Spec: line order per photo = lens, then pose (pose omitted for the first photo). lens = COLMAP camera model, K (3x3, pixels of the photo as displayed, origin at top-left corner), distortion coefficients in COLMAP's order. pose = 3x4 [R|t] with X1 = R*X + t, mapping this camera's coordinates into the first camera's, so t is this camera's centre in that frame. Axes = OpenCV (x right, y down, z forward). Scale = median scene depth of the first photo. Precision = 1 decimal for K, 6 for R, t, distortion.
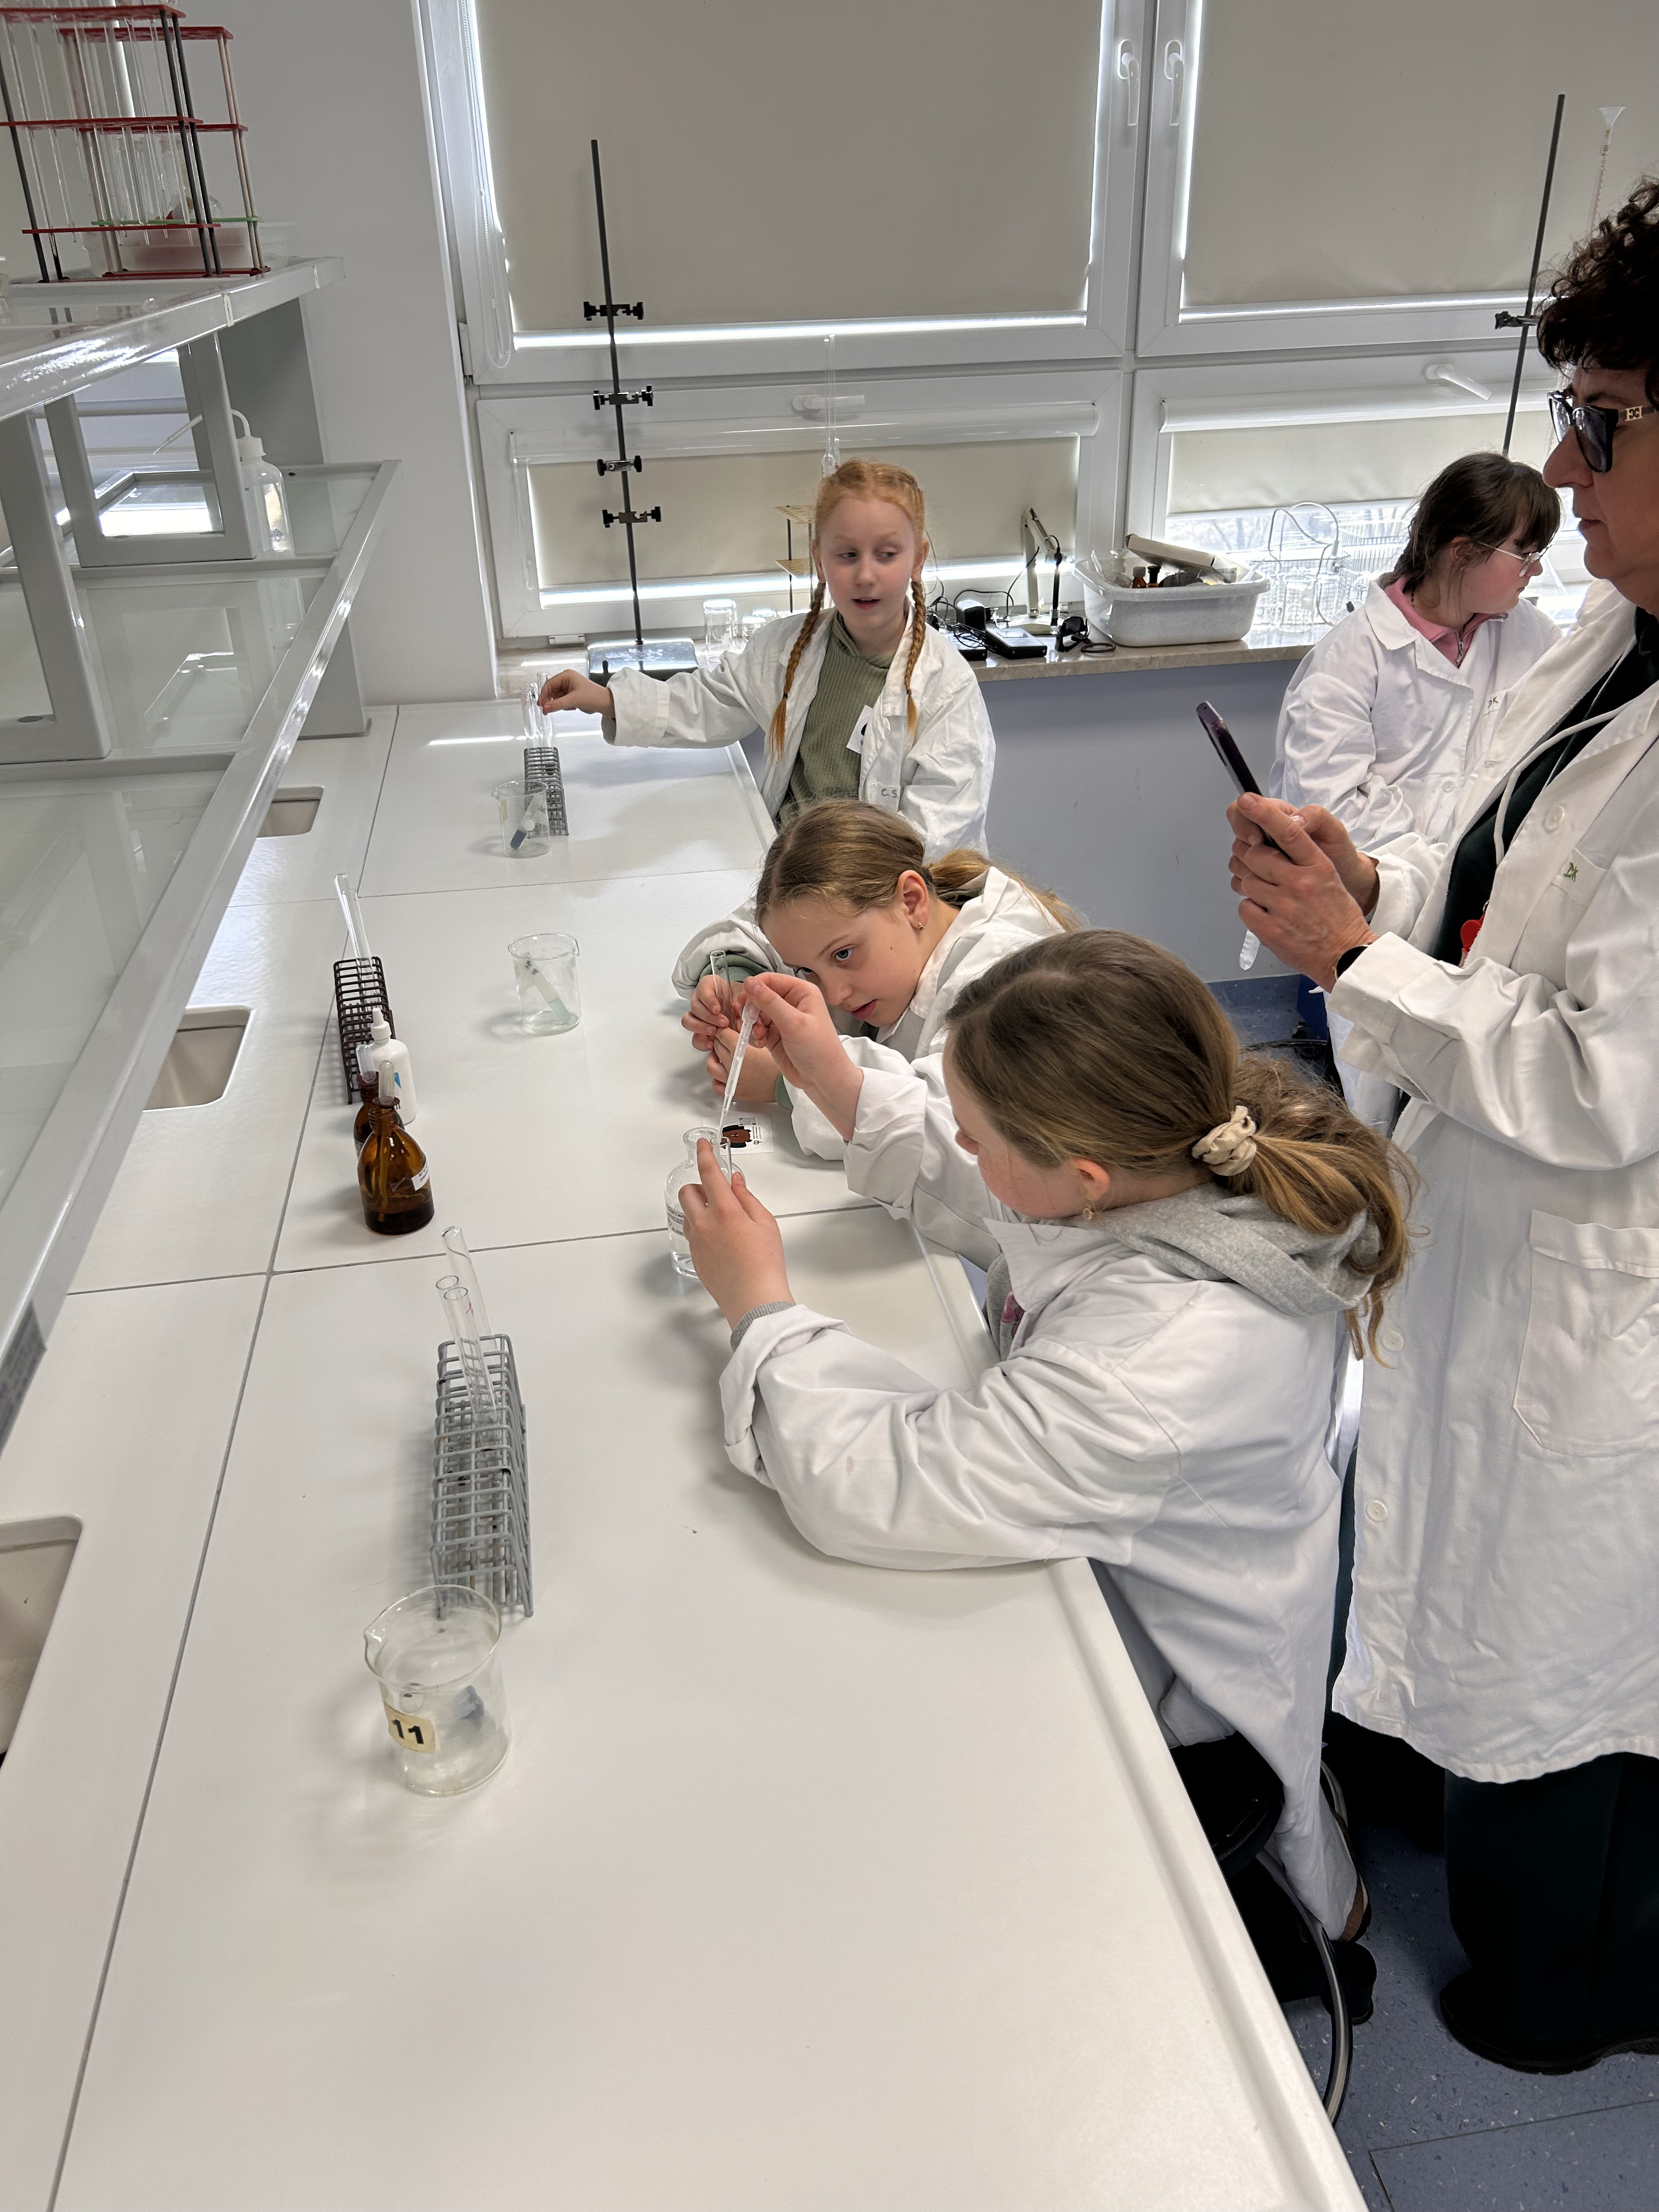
lens RADIAL K [[1676.1, 0, 782.6], [0, 1676.1, 1106.6], [0, 0, 1]] dist [0.036620, -0.041475]
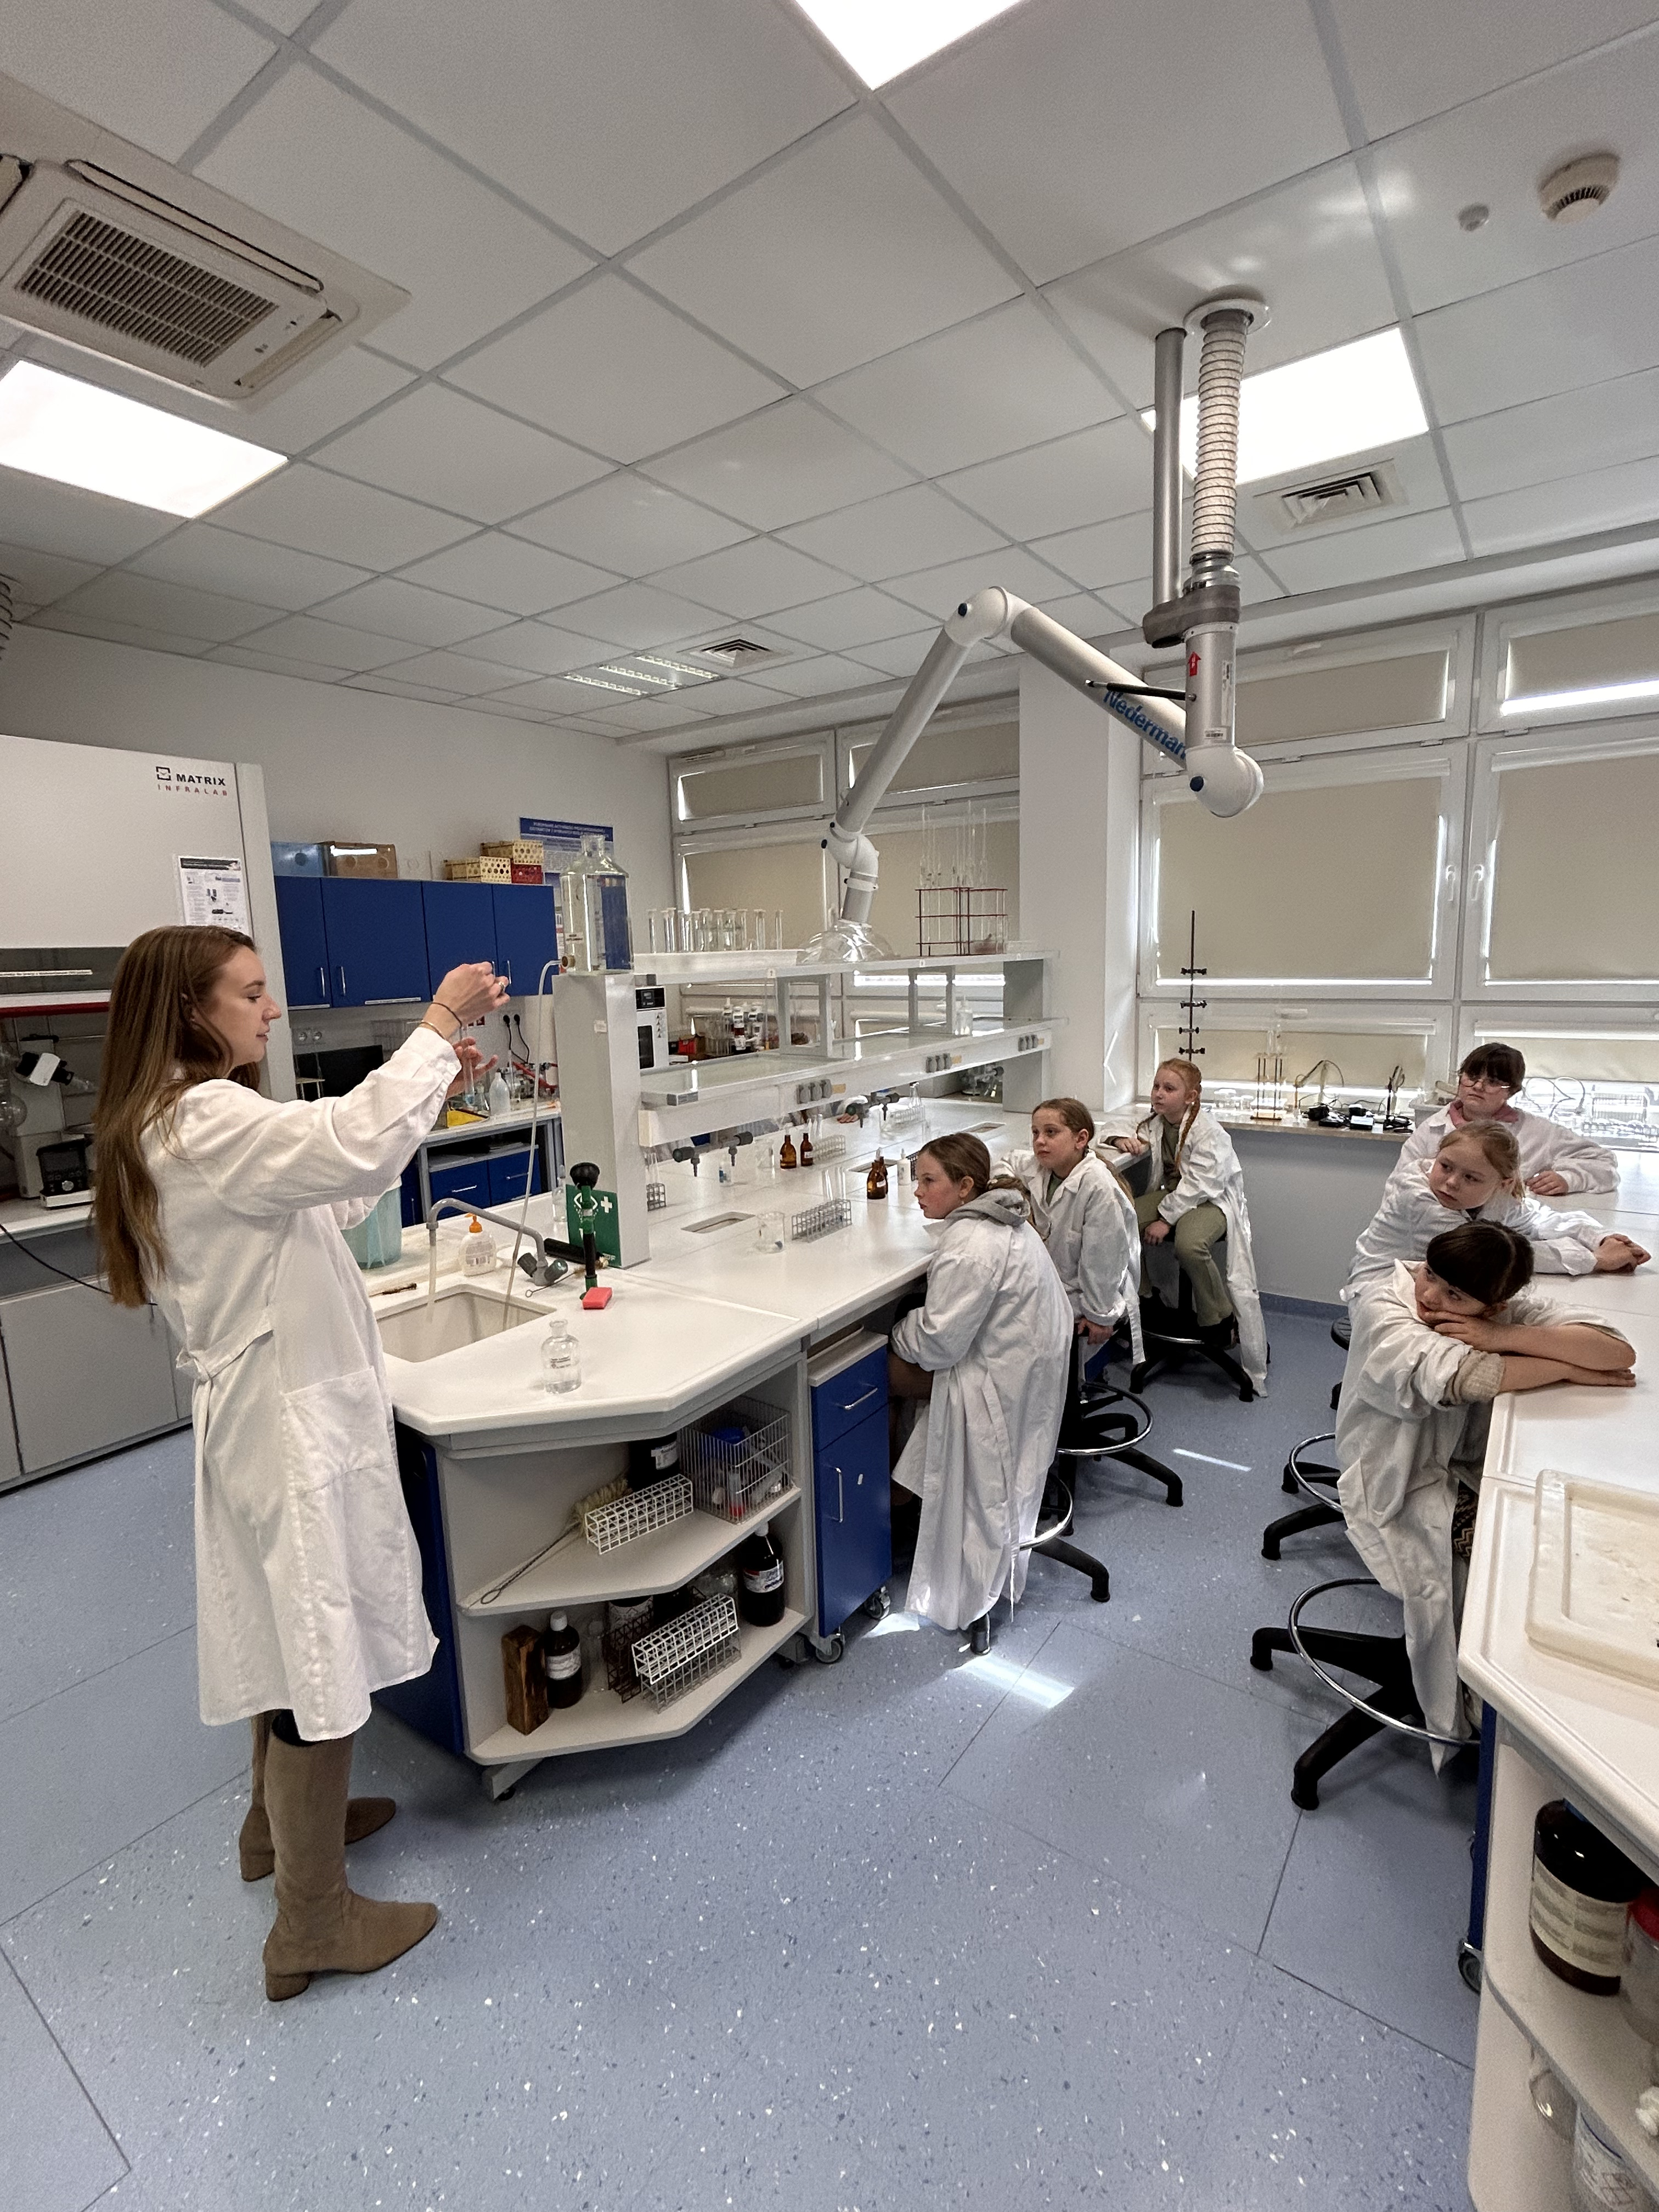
lens RADIAL K [[1015.6, 0, 821.5], [0, 1015.6, 1101.1], [0, 0, 1]] dist [-0.014416, 0.004310]
pose [[0.724863, 0.113145, -0.679538, 0.500453], [-0.319101, 0.929361, -0.185643, 0.139768], [0.610532, 0.351407, 0.709763, -0.290465]]
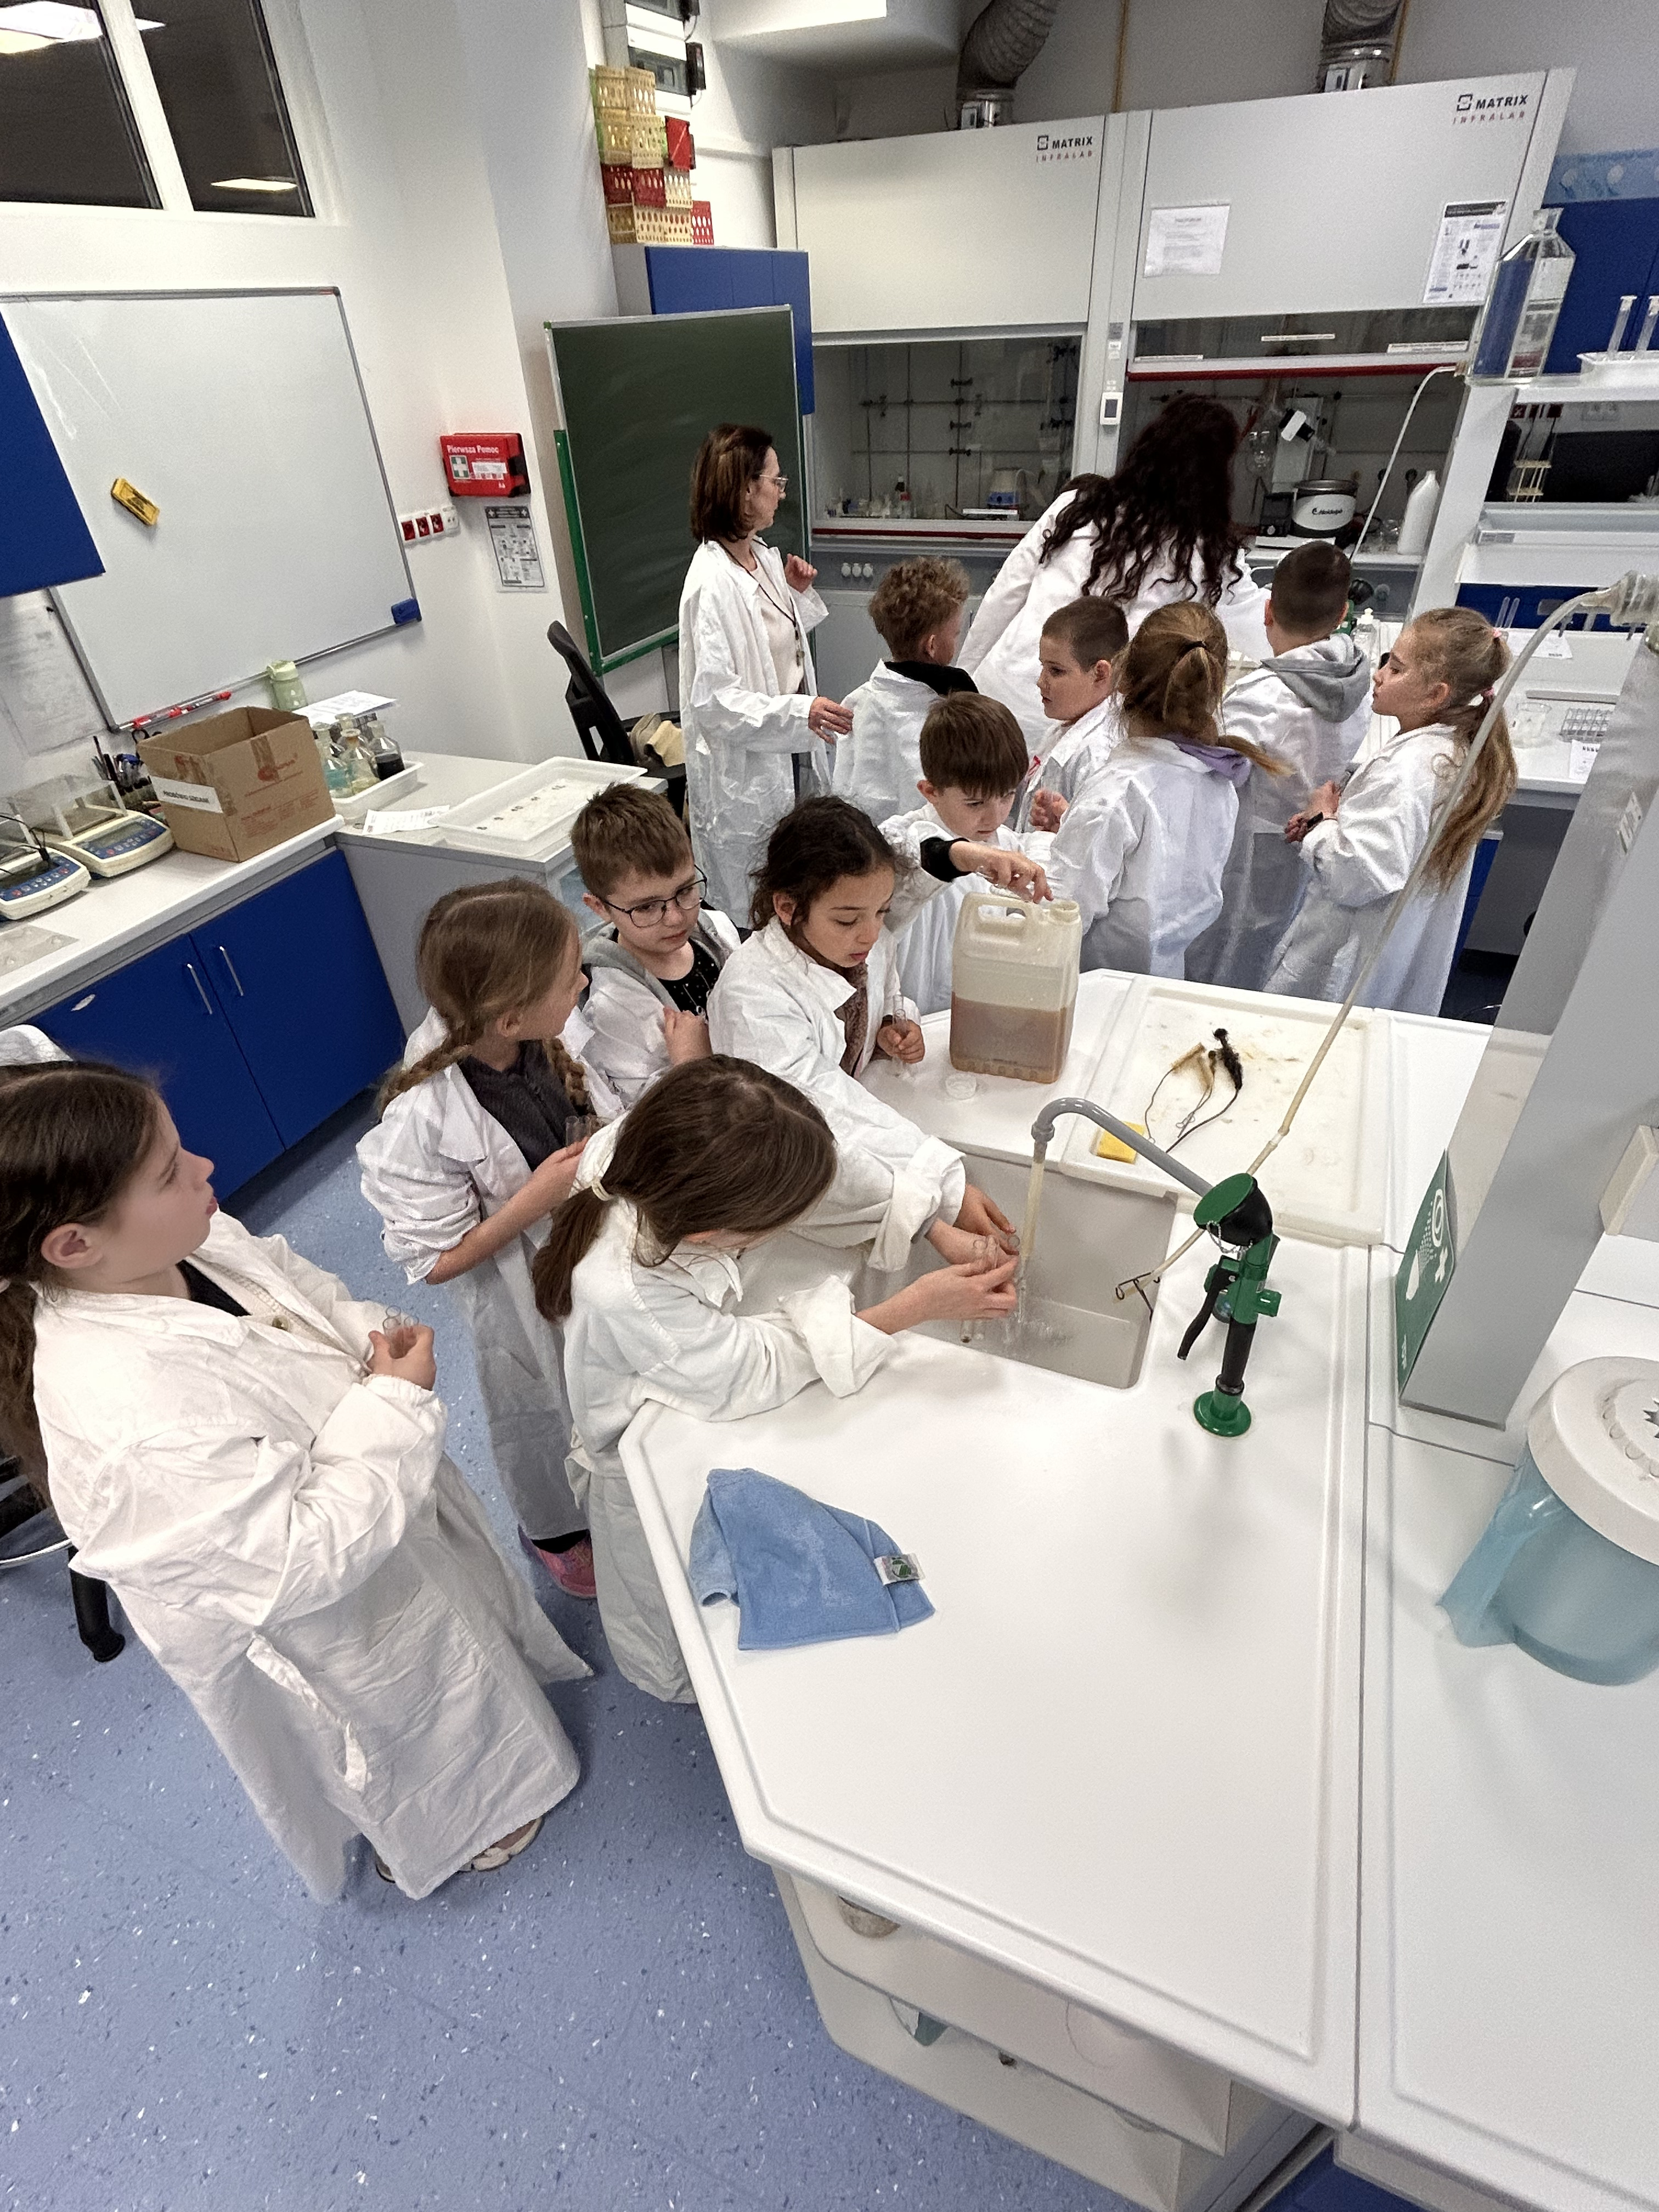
lens RADIAL K [[1069.7, 0, 815.3], [0, 1069.7, 1107.8], [0, 0, 1]] dist [0.002293, -0.000857]
pose [[-0.526060, 0.549443, -0.649133, 0.955595], [-0.352648, 0.553639, 0.754403, -0.173079], [0.773886, 0.625777, -0.097487, 0.159005]]
